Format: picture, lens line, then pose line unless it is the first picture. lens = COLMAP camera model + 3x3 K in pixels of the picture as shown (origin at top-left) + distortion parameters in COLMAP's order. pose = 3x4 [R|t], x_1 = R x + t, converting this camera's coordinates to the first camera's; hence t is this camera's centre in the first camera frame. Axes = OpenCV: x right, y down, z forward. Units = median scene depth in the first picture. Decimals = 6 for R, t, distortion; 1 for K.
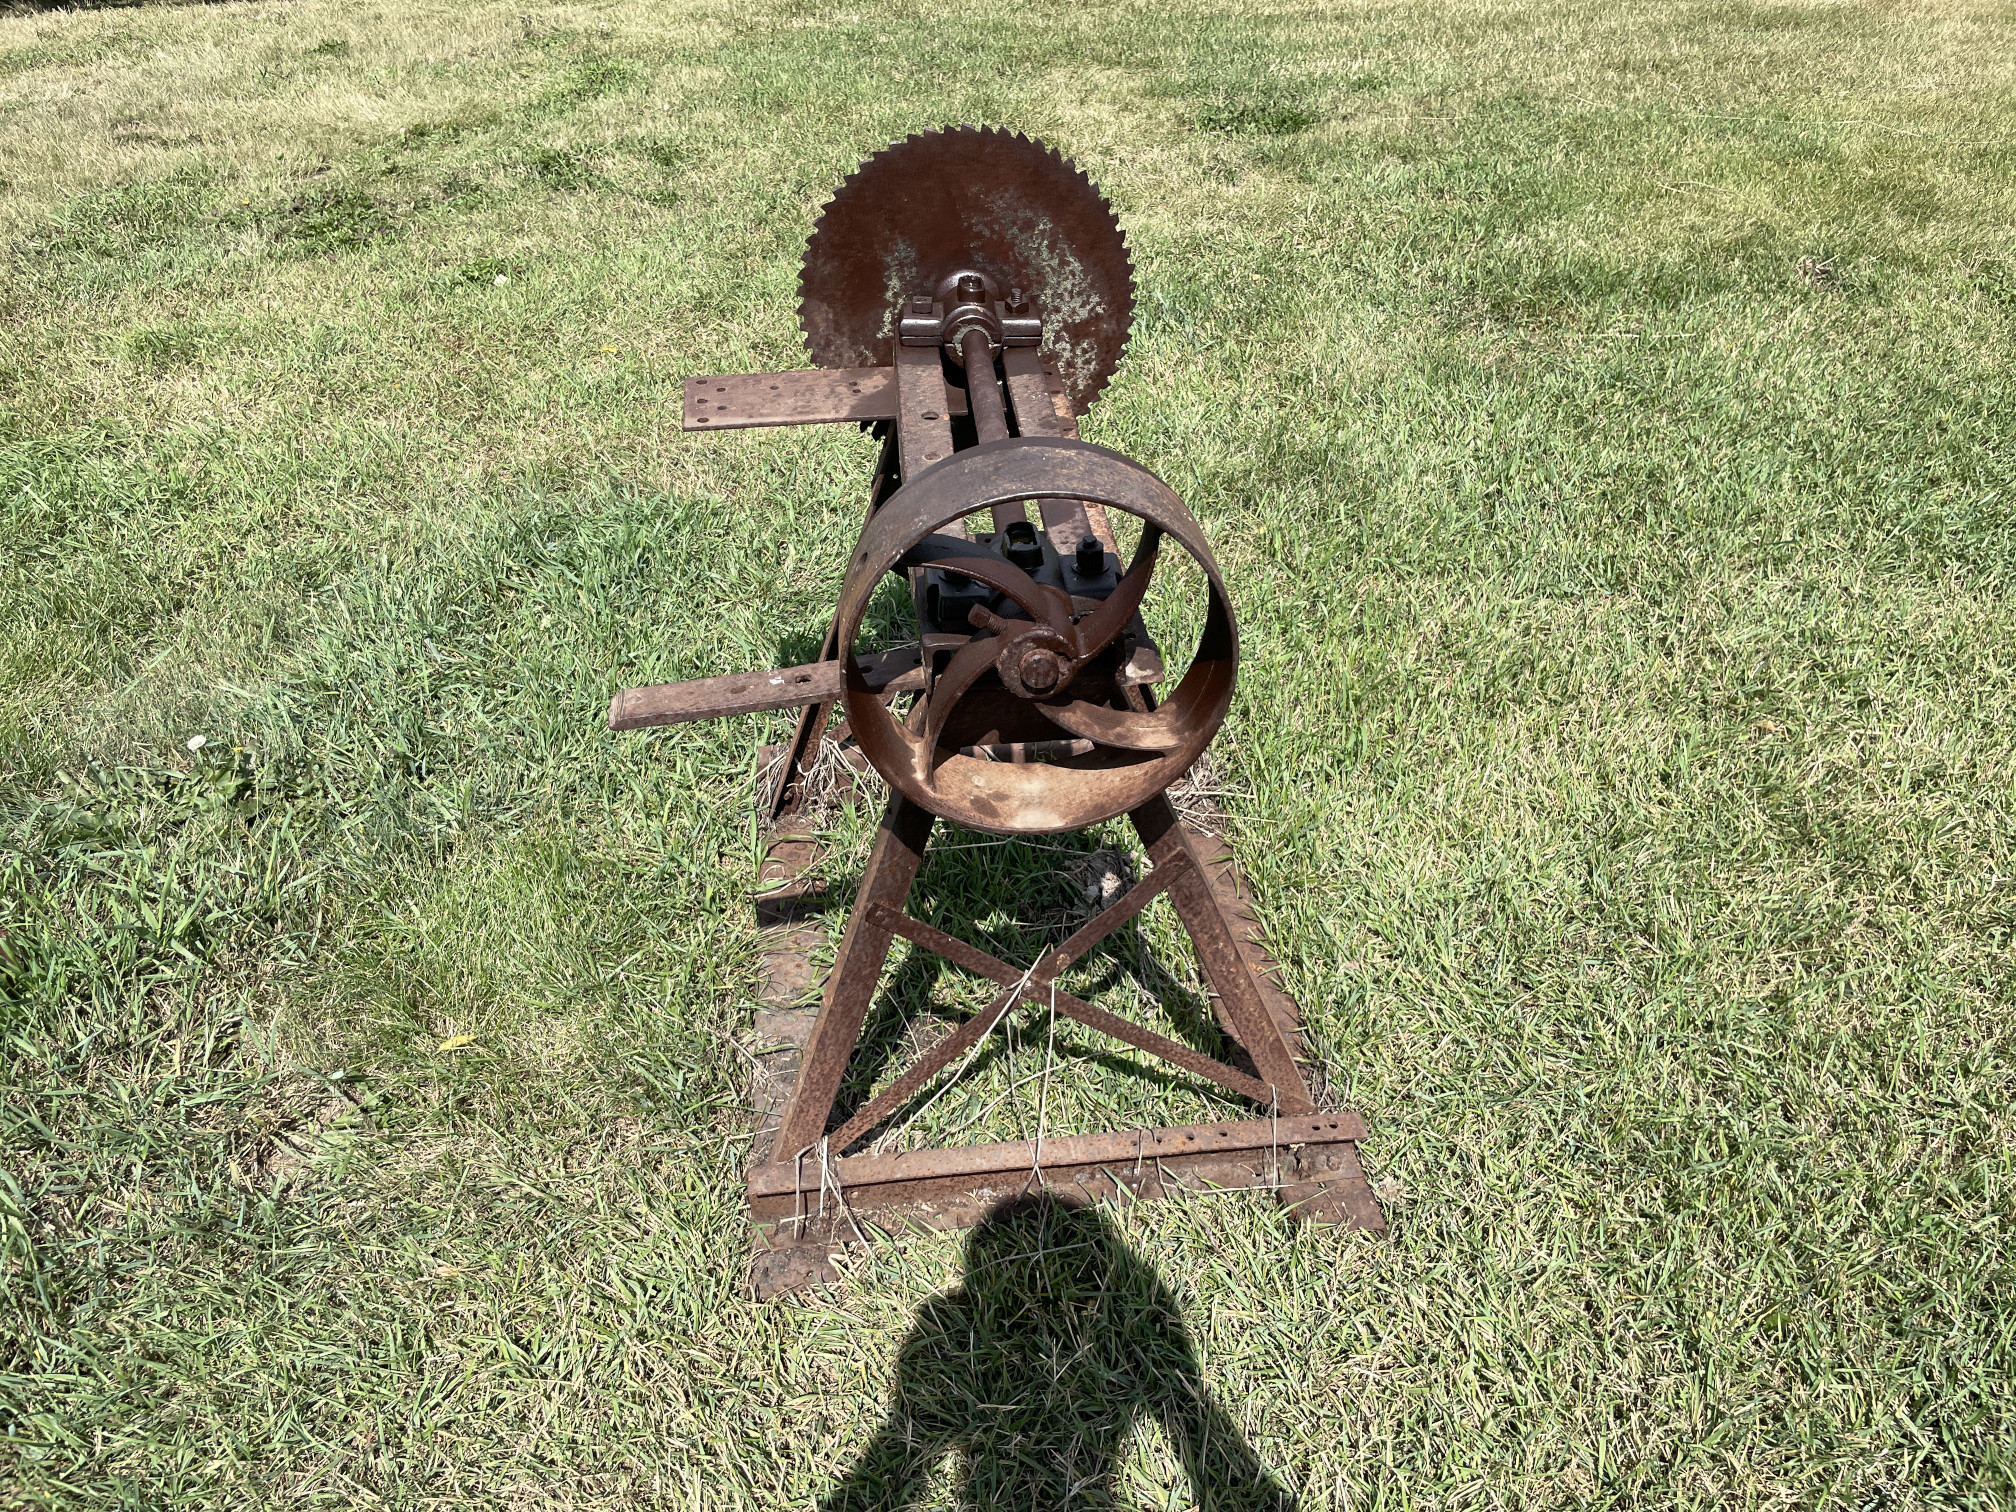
lens RADIAL K [[1531.0, 0, 997.3], [0, 1531.0, 774.5], [0, 0, 1]] dist [0.066614, -0.094458]
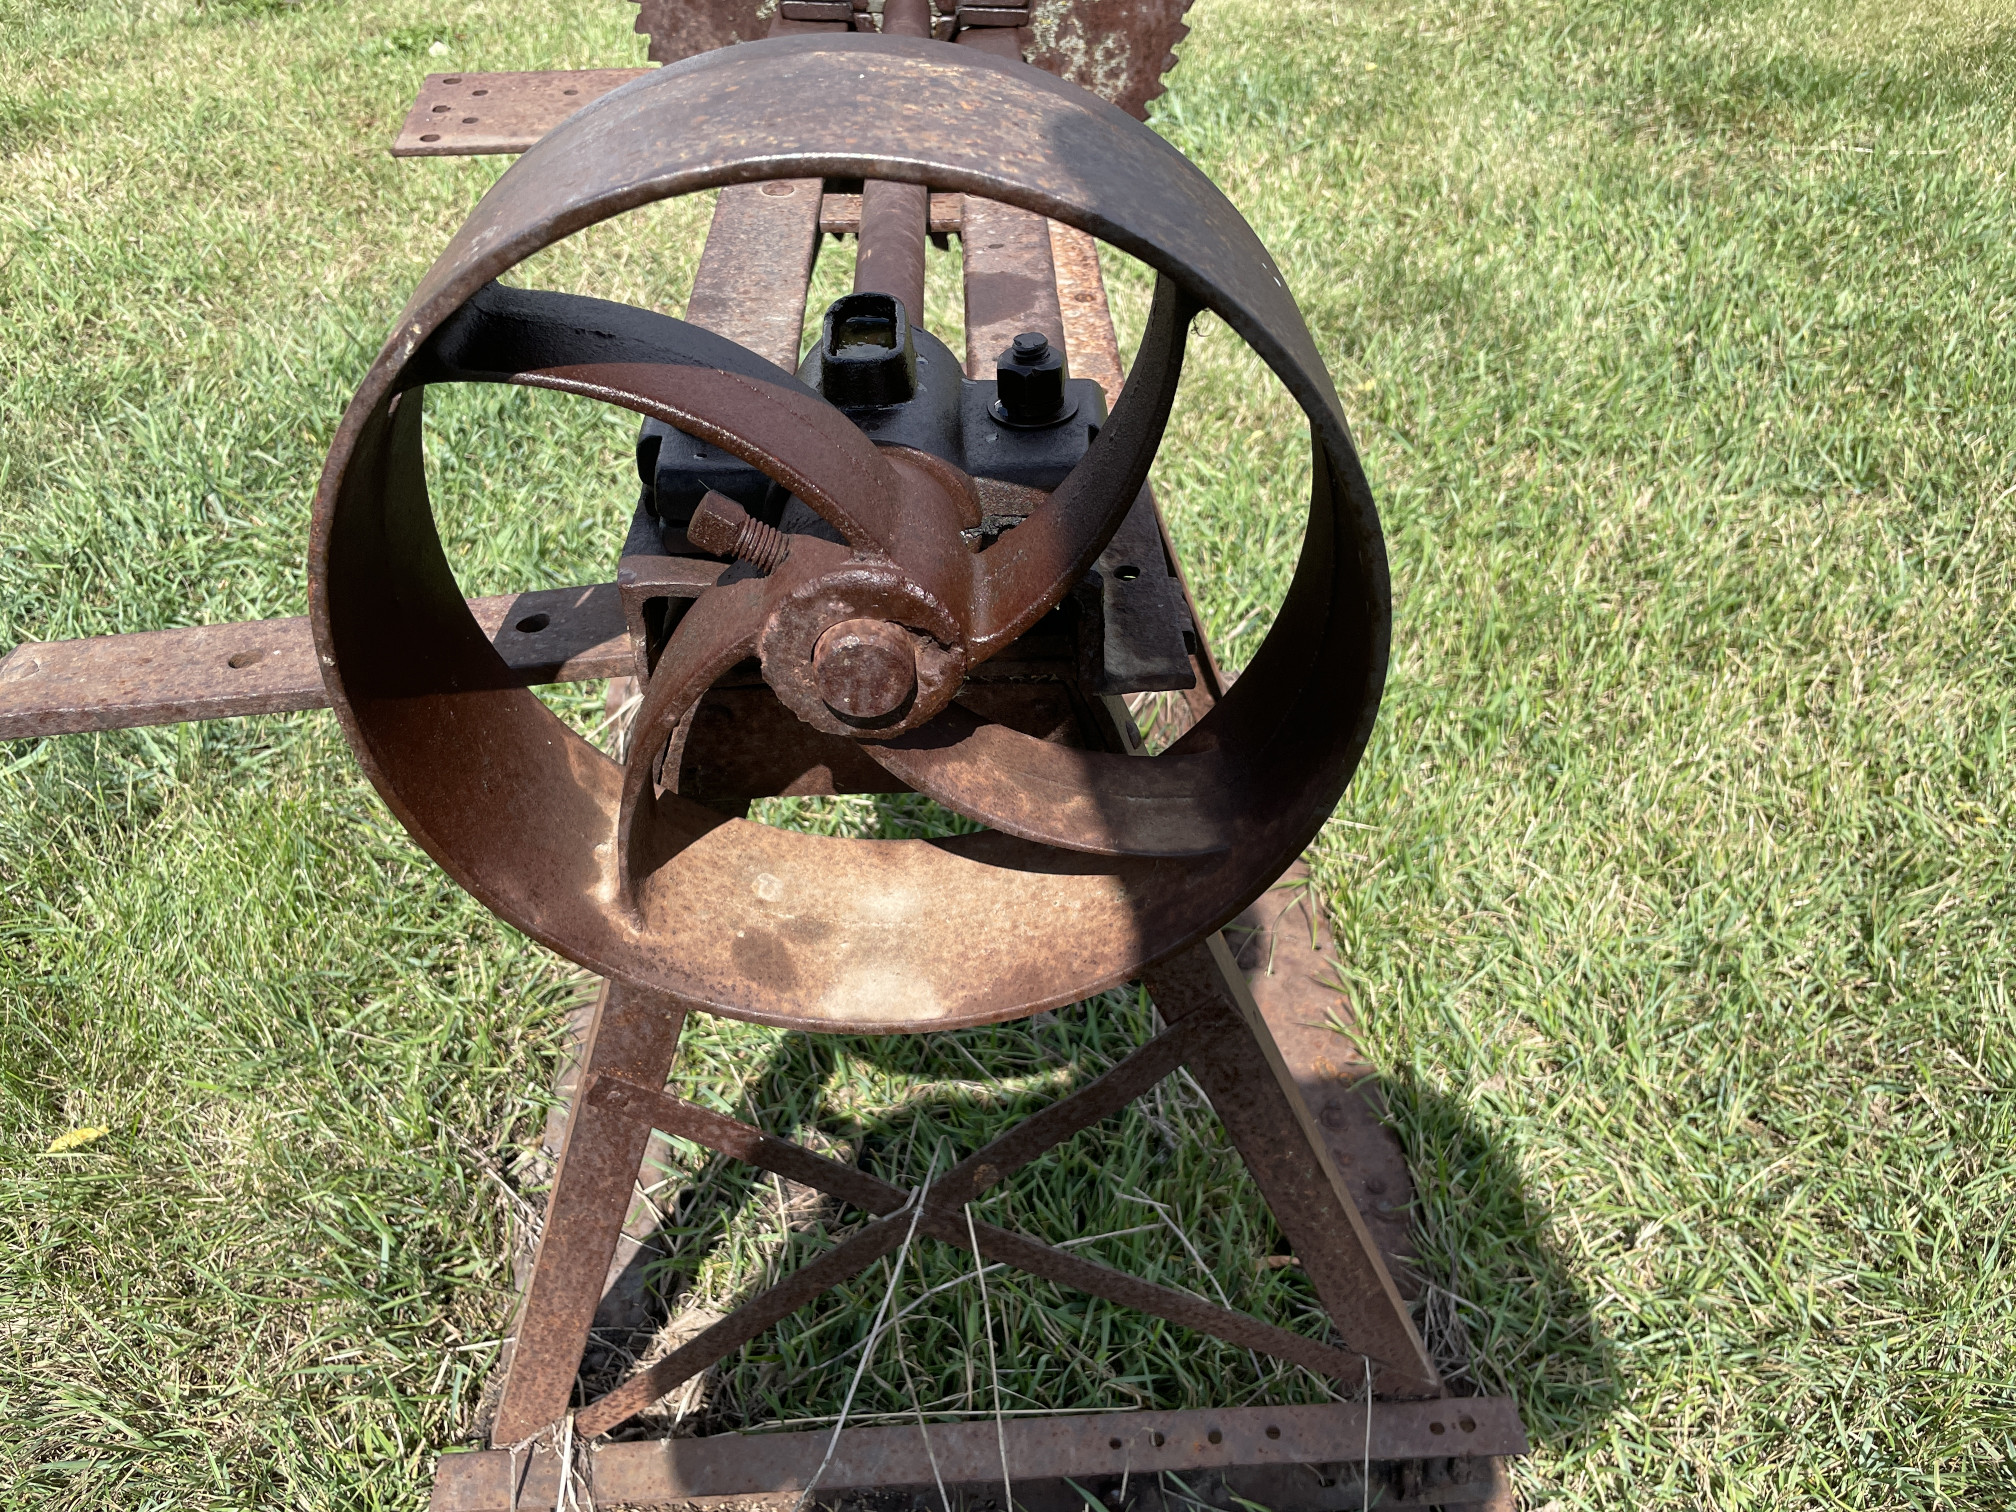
lens RADIAL K [[1531.0, 0, 1000.1], [0, 1531.0, 754.1], [0, 0, 1]] dist [0.066614, -0.094458]
pose [[0.998393, 0.043715, -0.036066, 0.037702], [-0.040957, 0.996420, 0.073956, -0.037920], [0.039170, -0.072360, 0.996609, 0.301370]]
